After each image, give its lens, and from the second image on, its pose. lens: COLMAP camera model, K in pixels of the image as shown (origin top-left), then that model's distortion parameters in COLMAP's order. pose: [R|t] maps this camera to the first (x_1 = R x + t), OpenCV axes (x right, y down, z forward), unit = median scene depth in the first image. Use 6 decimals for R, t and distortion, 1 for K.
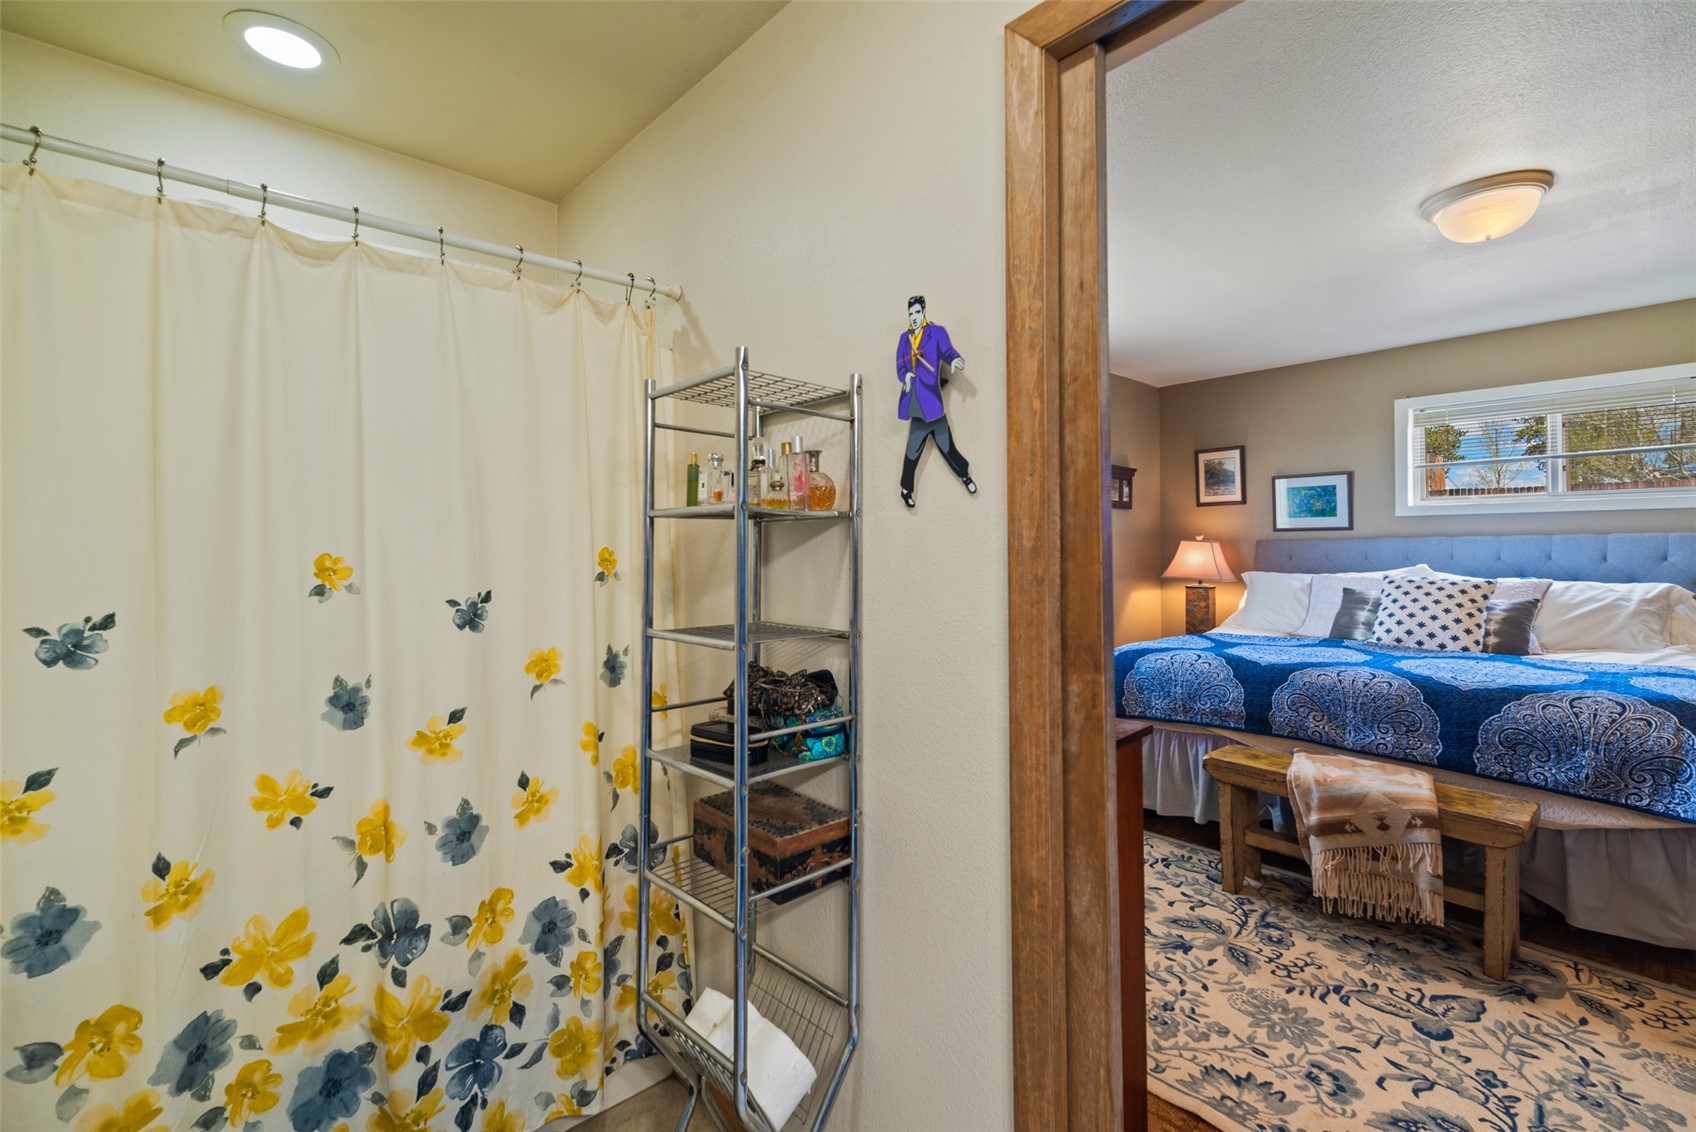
lens RADIAL K [[755.1, 0, 847.2], [0, 755.1, 555.5], [0, 0, 1]] dist [0.022670, 0.000548]
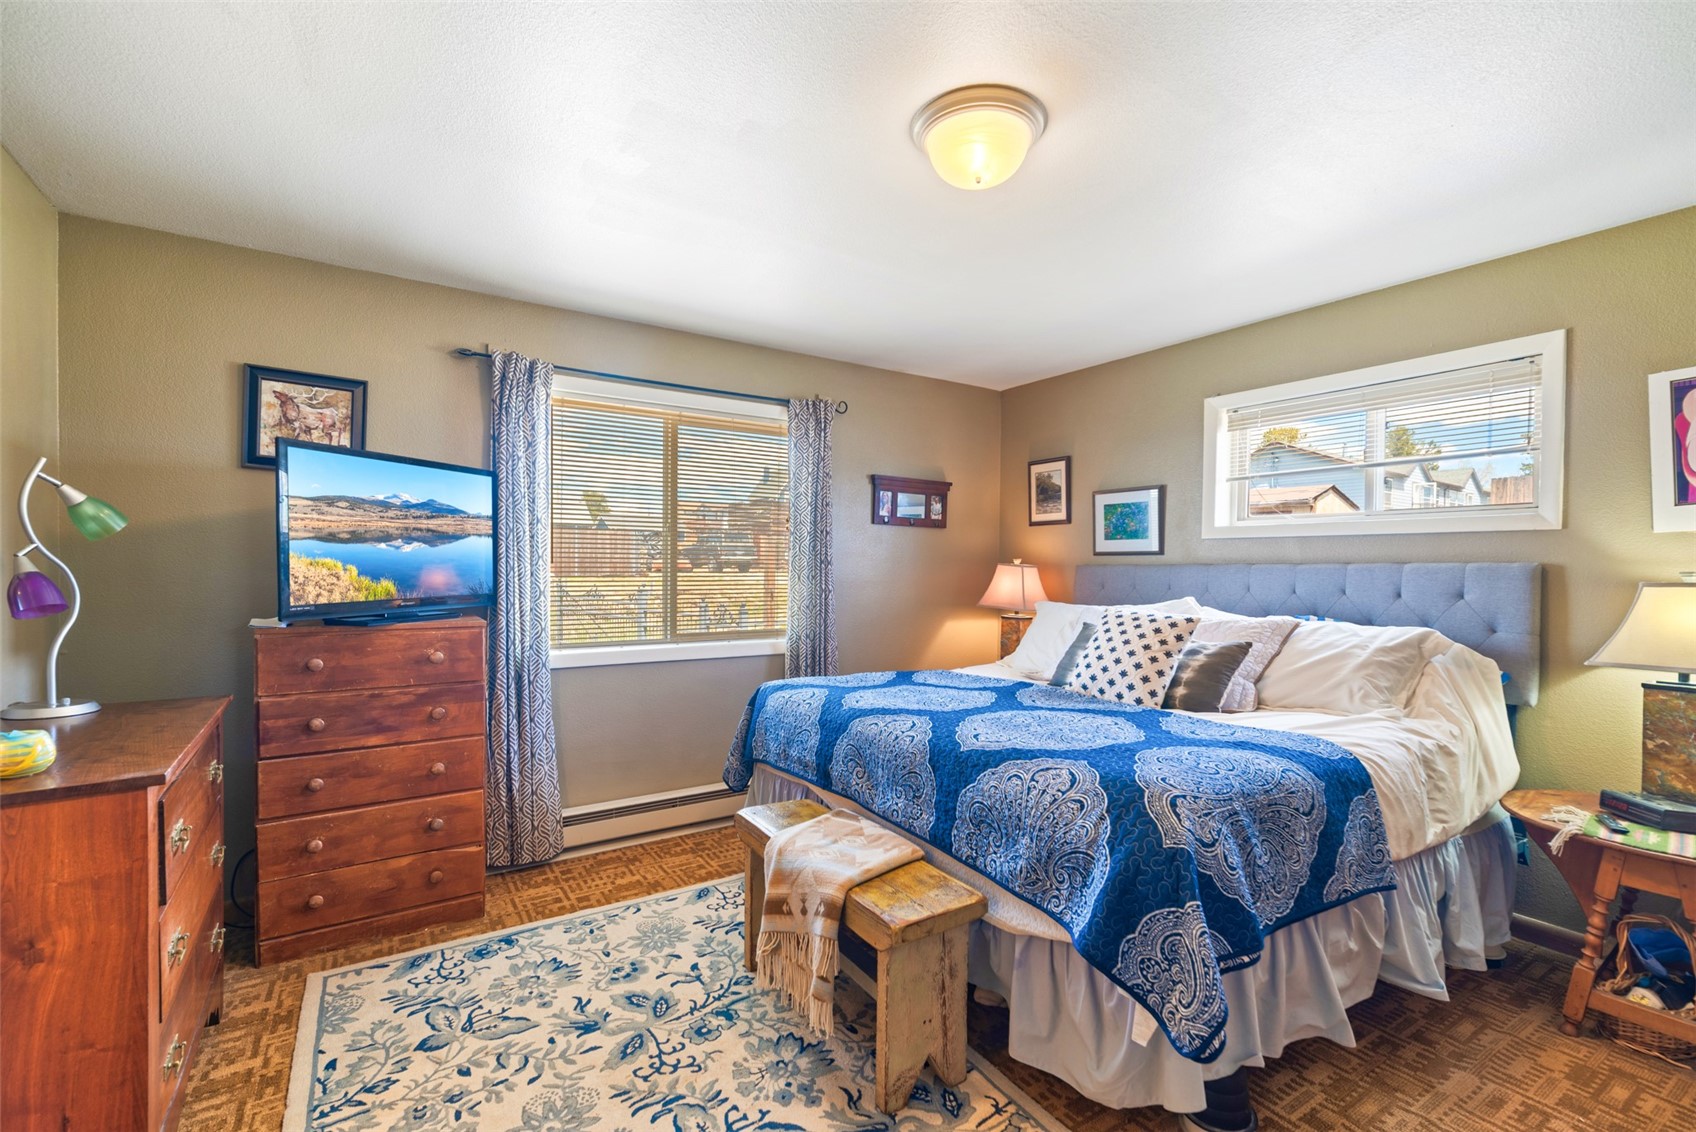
lens RADIAL K [[755.9, 0, 845.7], [0, 755.9, 592.8], [0, 0, 1]] dist [0.015306, 0.000127]
pose [[0.984439, 0.023612, -0.174131, 0.407085], [-0.019786, 0.999524, 0.023677, -0.003816], [0.174607, -0.019863, 0.984438, 0.097940]]
